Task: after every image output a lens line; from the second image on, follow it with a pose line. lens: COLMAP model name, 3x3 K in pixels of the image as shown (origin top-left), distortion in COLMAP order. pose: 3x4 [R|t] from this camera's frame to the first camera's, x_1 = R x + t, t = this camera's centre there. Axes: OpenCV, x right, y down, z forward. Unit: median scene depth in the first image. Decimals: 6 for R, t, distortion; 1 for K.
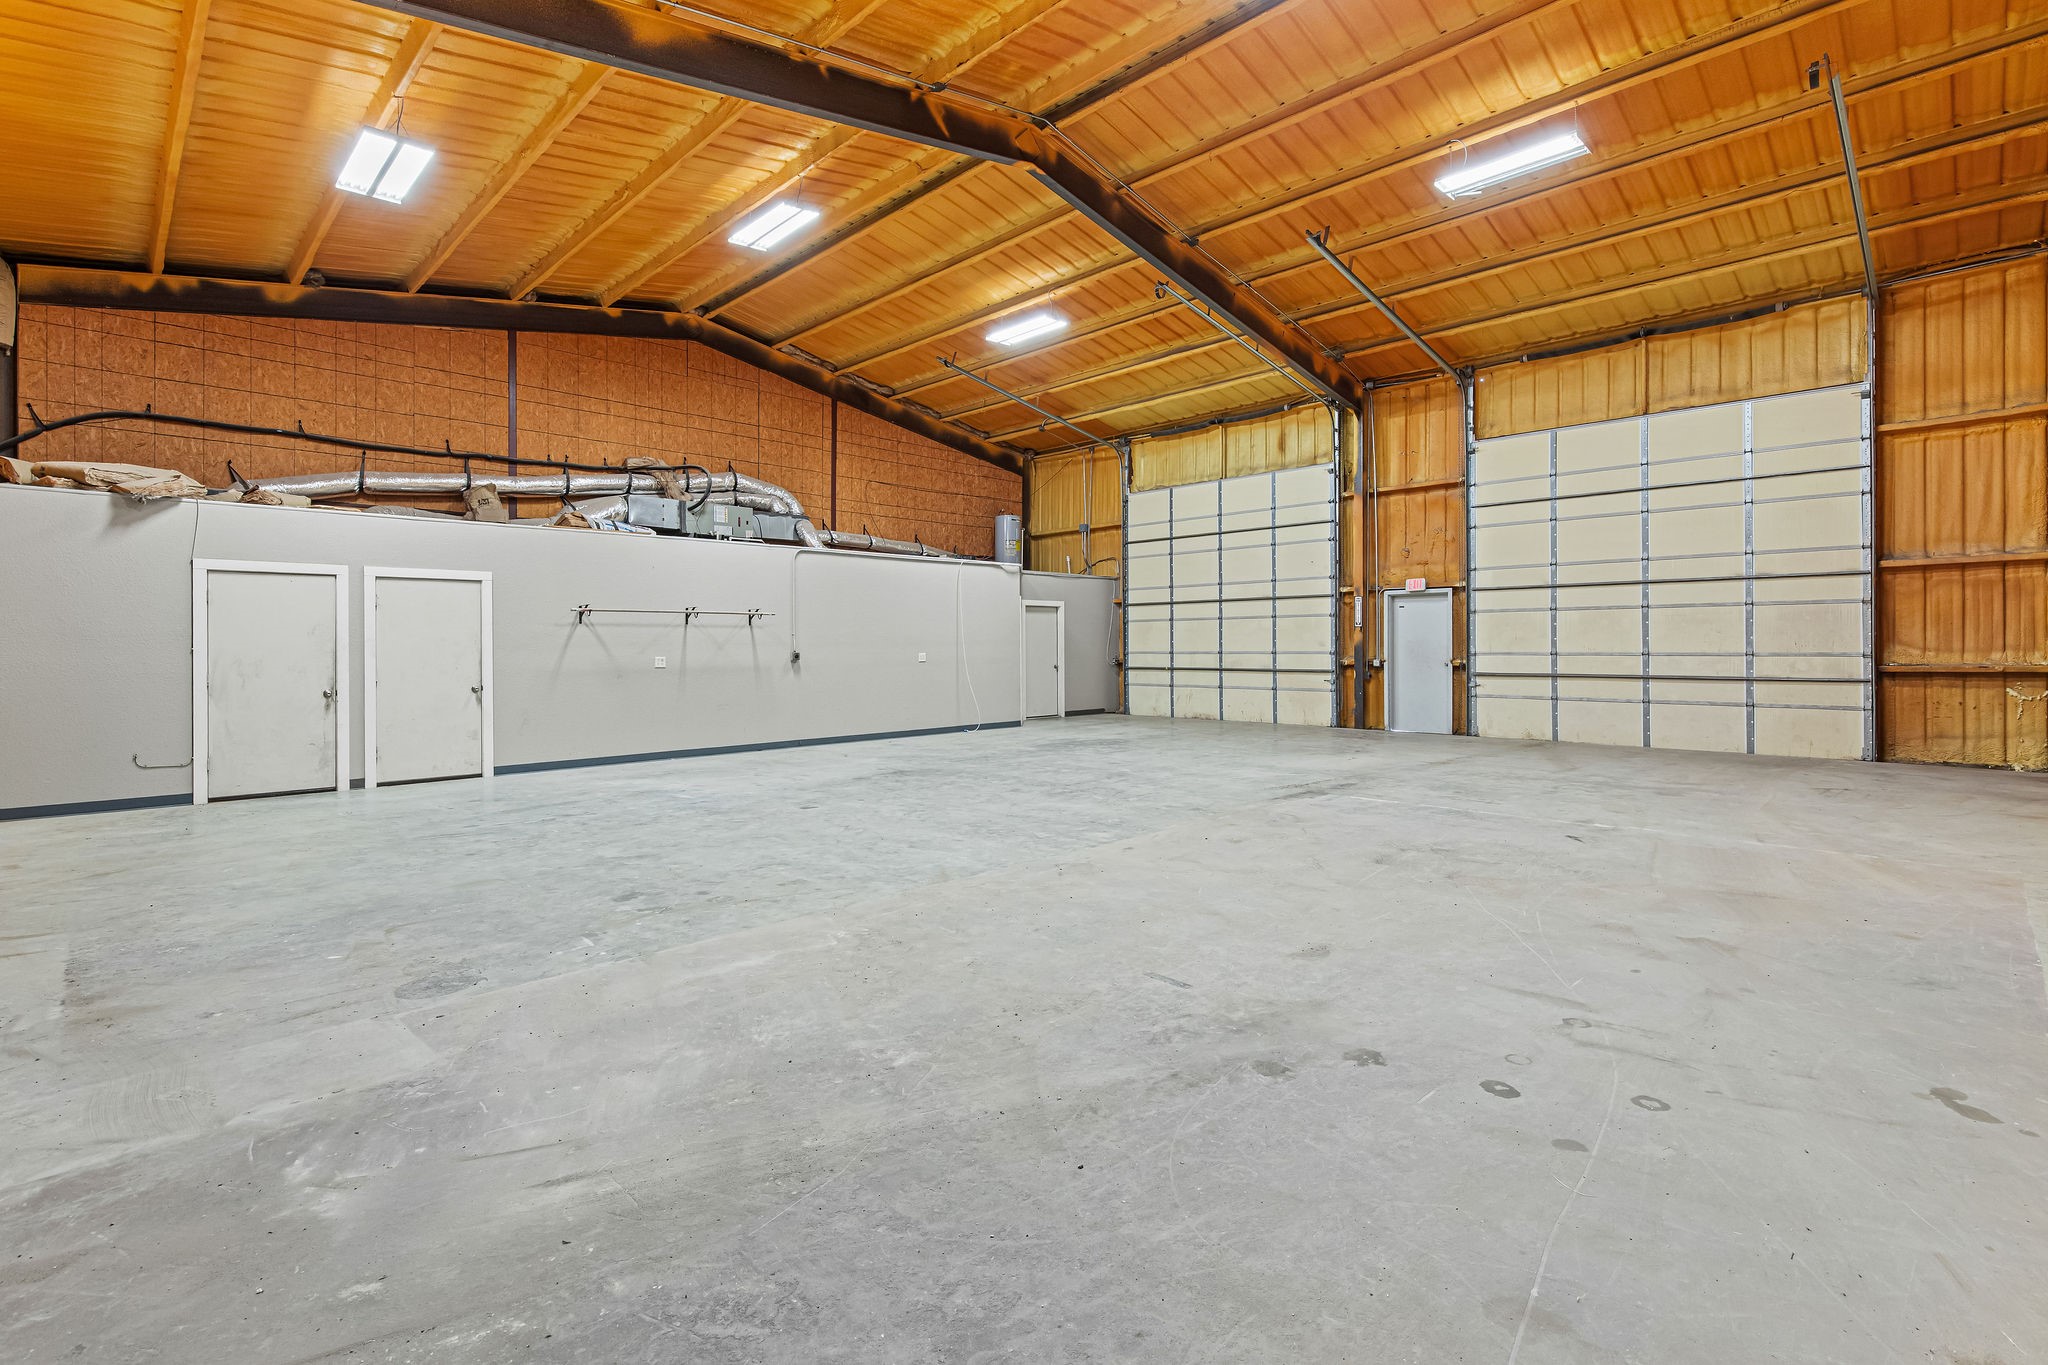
lens RADIAL K [[933.4, 0, 1026.9], [0, 933.4, 637.9], [0, 0, 1]] dist [0.000793, 0.000017]
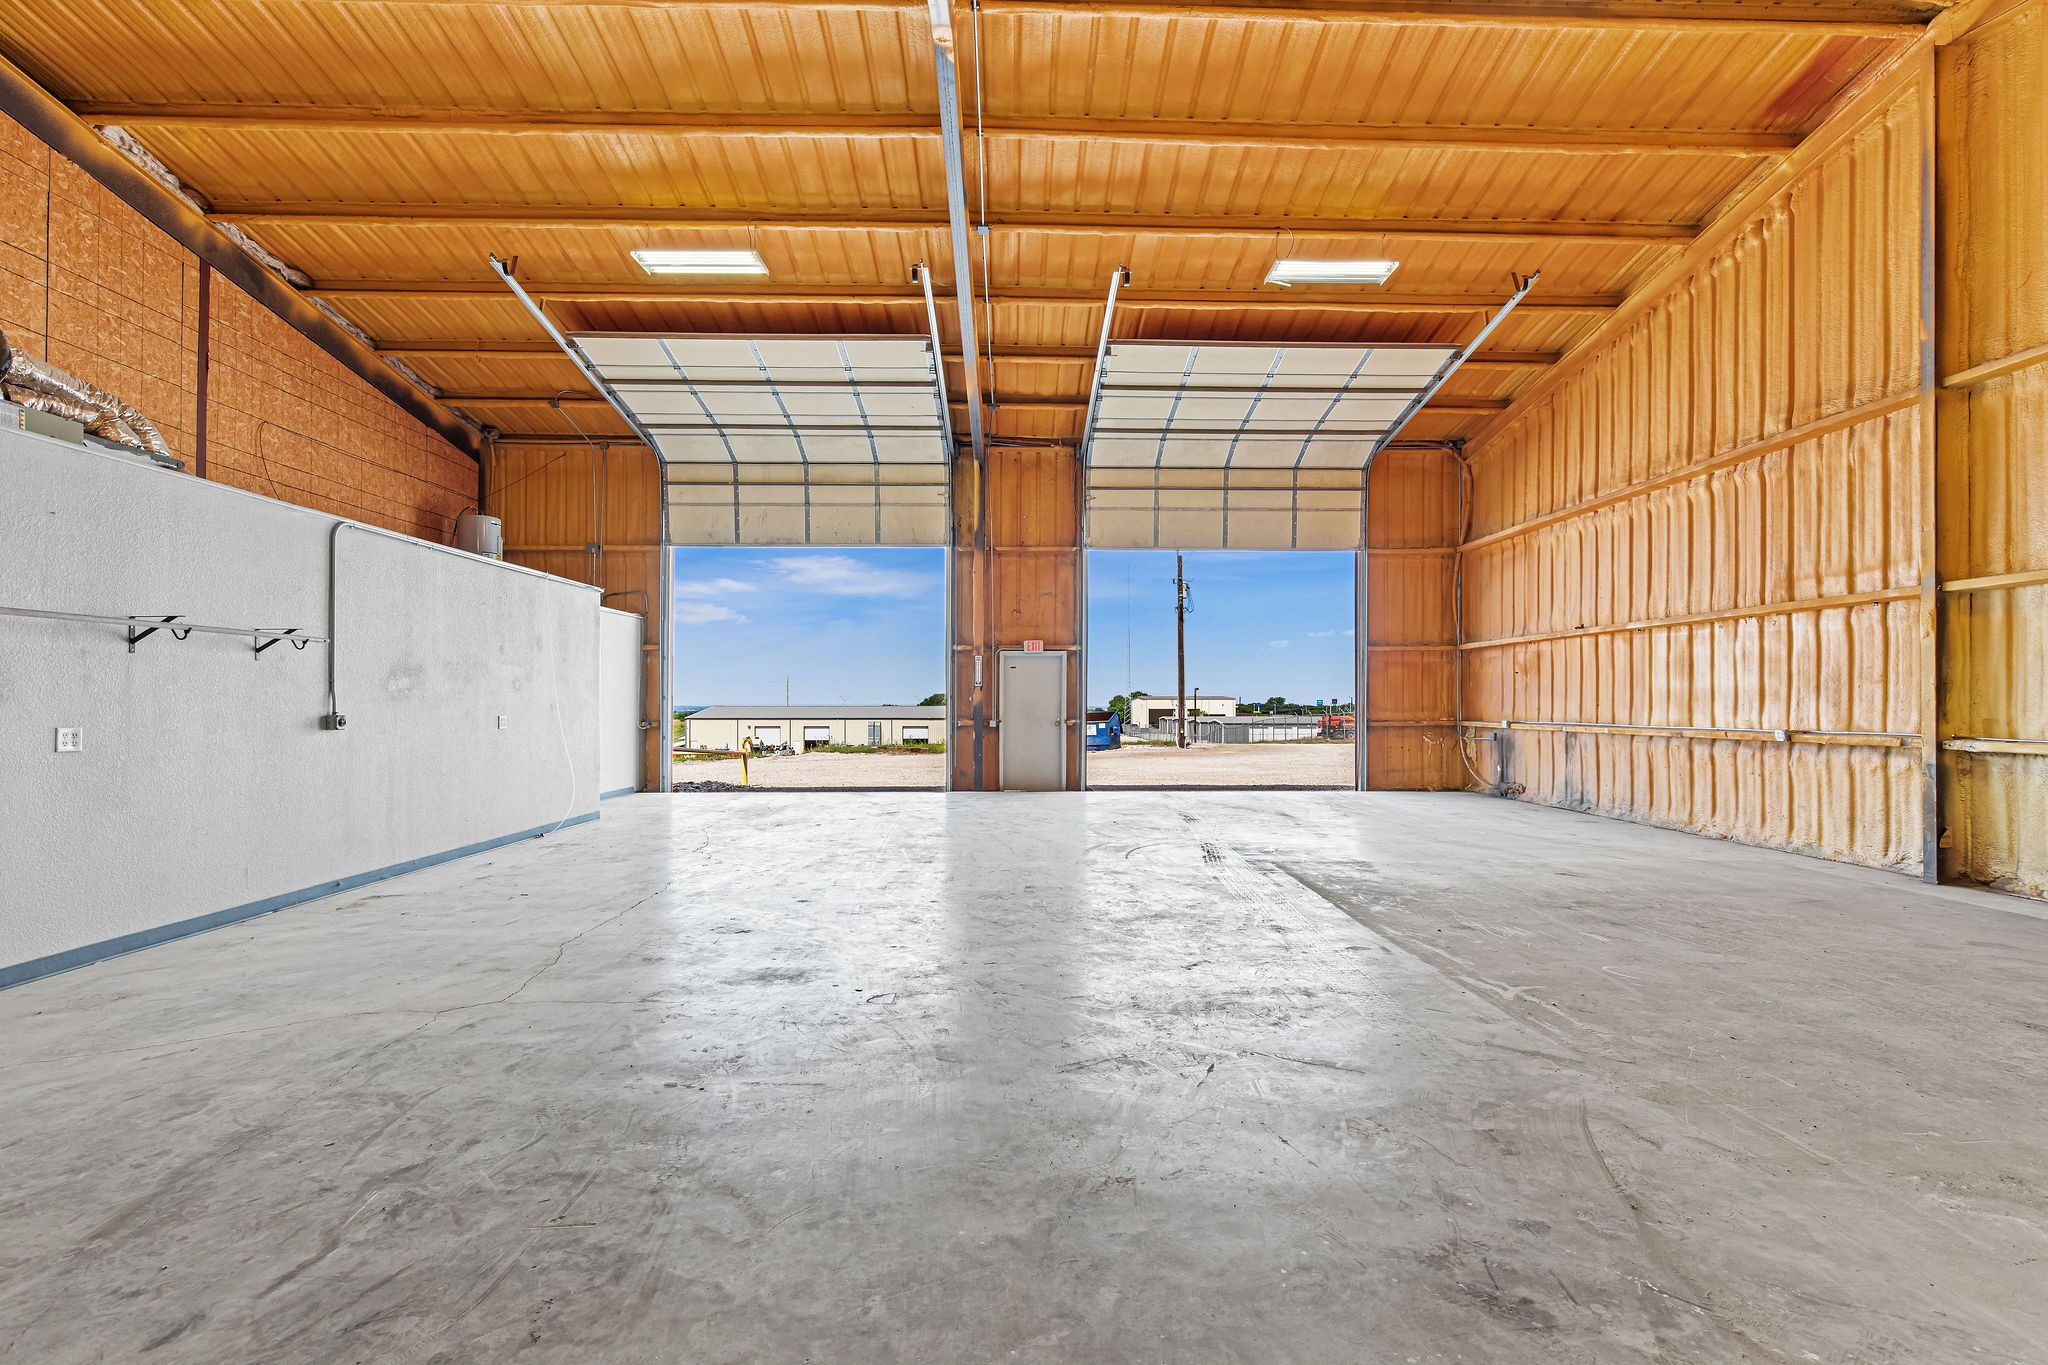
lens RADIAL K [[921.0, 0, 1026.9], [0, 921.0, 695.6], [0, 0, 1]] dist [0.006070, -0.000795]
pose [[0.689046, 0.010707, 0.724639, -0.537920], [-0.009389, 0.999939, -0.005847, 0.004531], [-0.724657, -0.002775, 0.689104, 0.535195]]
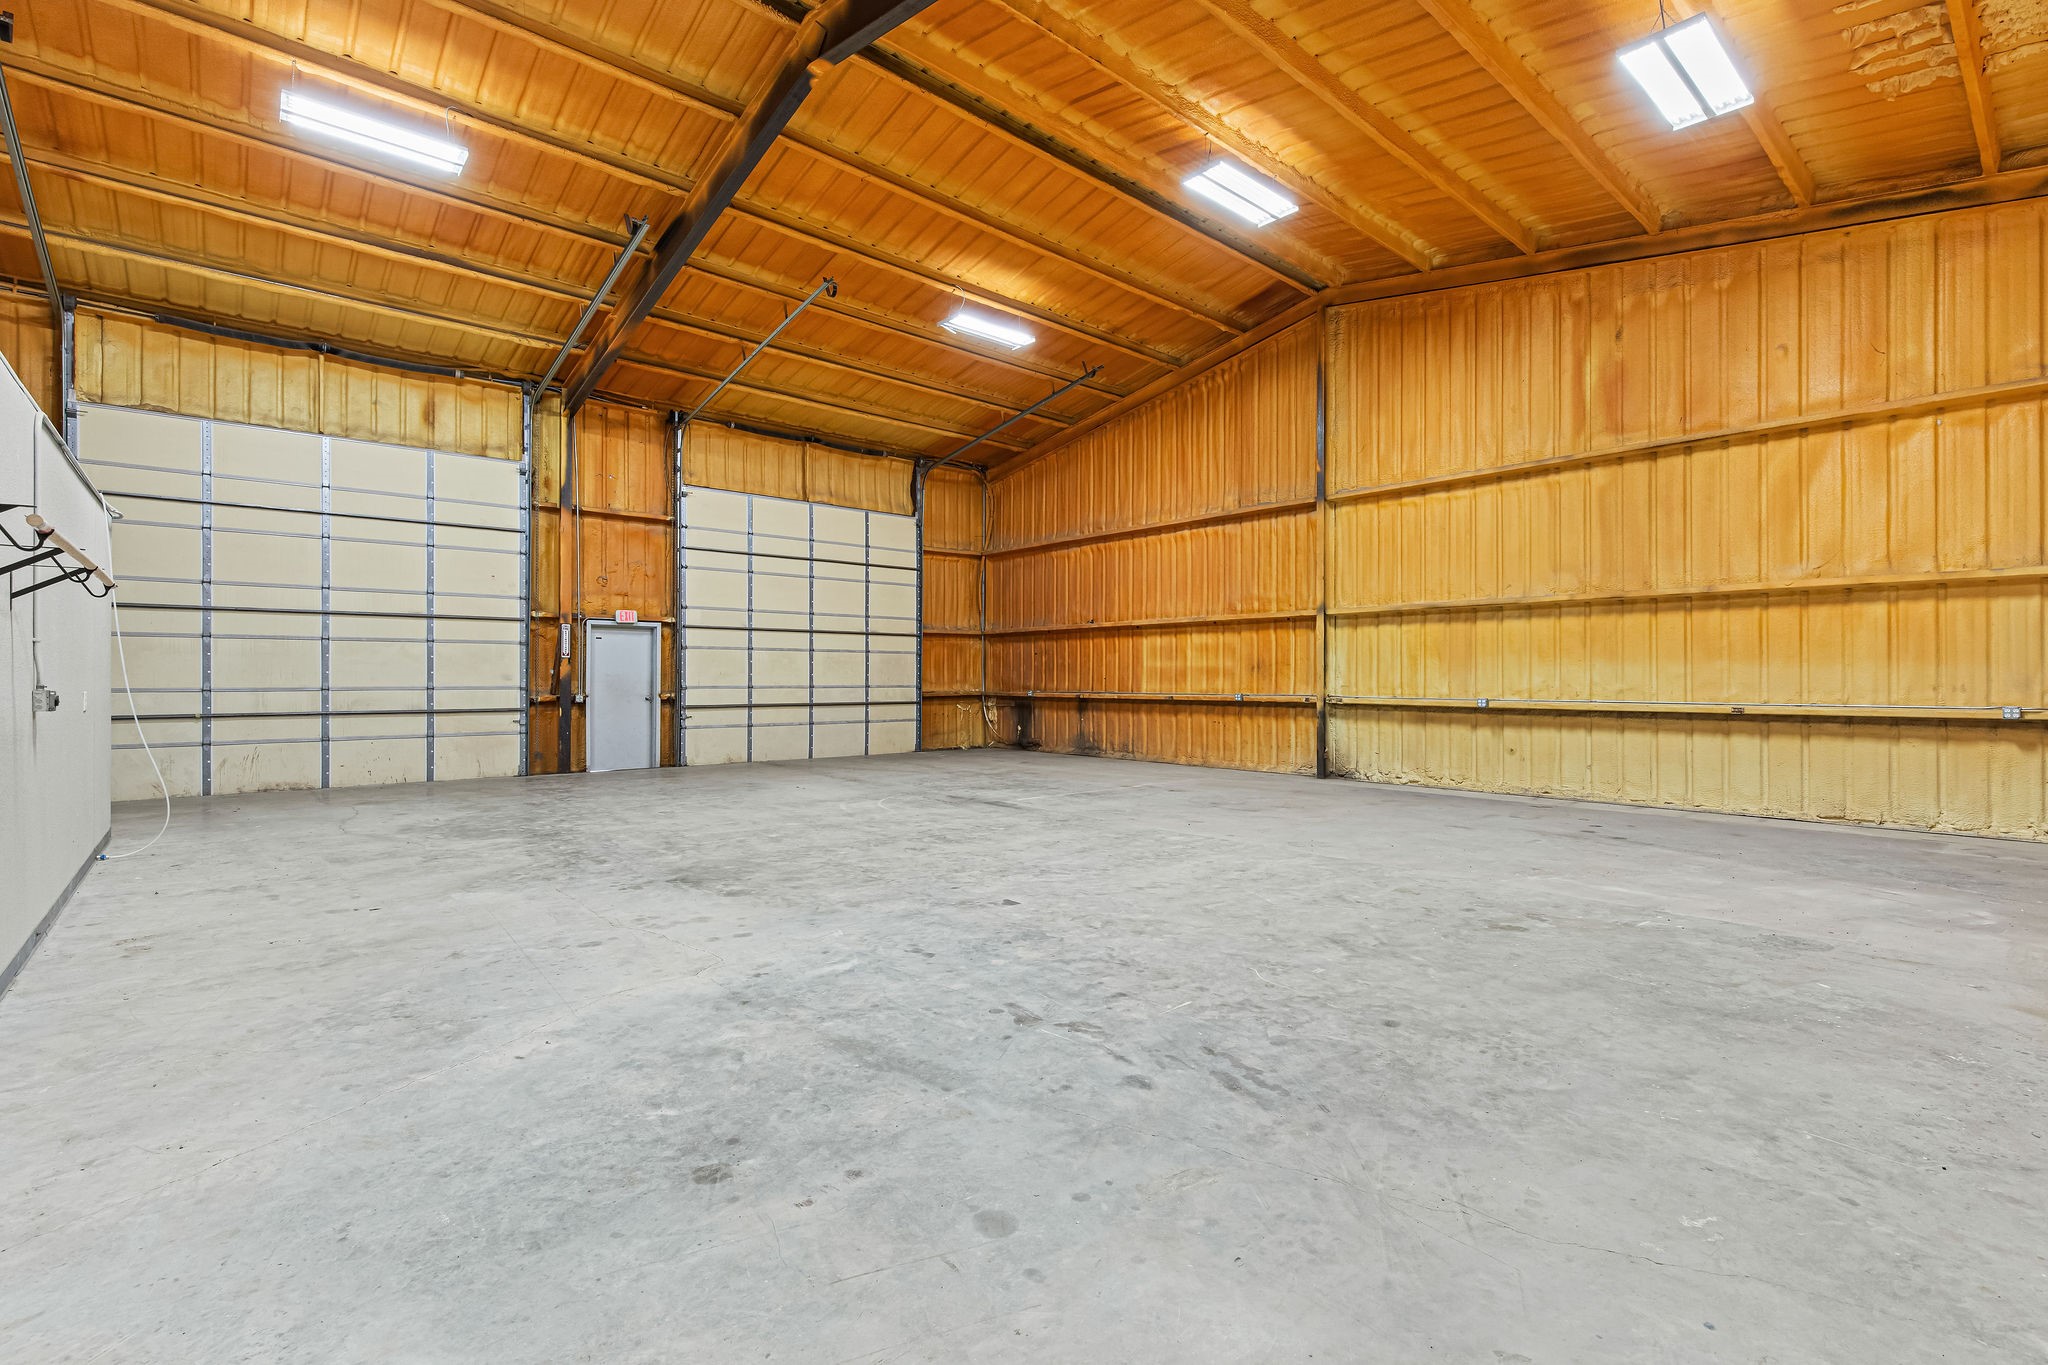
lens RADIAL K [[933.3, 0, 1035.4], [0, 933.3, 675.0], [0, 0, 1]] dist [0.008563, -0.000315]
pose [[0.065029, 0.008184, 0.997850, -0.887356], [-0.009734, 0.999924, -0.007567, 0.011372], [-0.997836, -0.009221, 0.065104, 0.877501]]
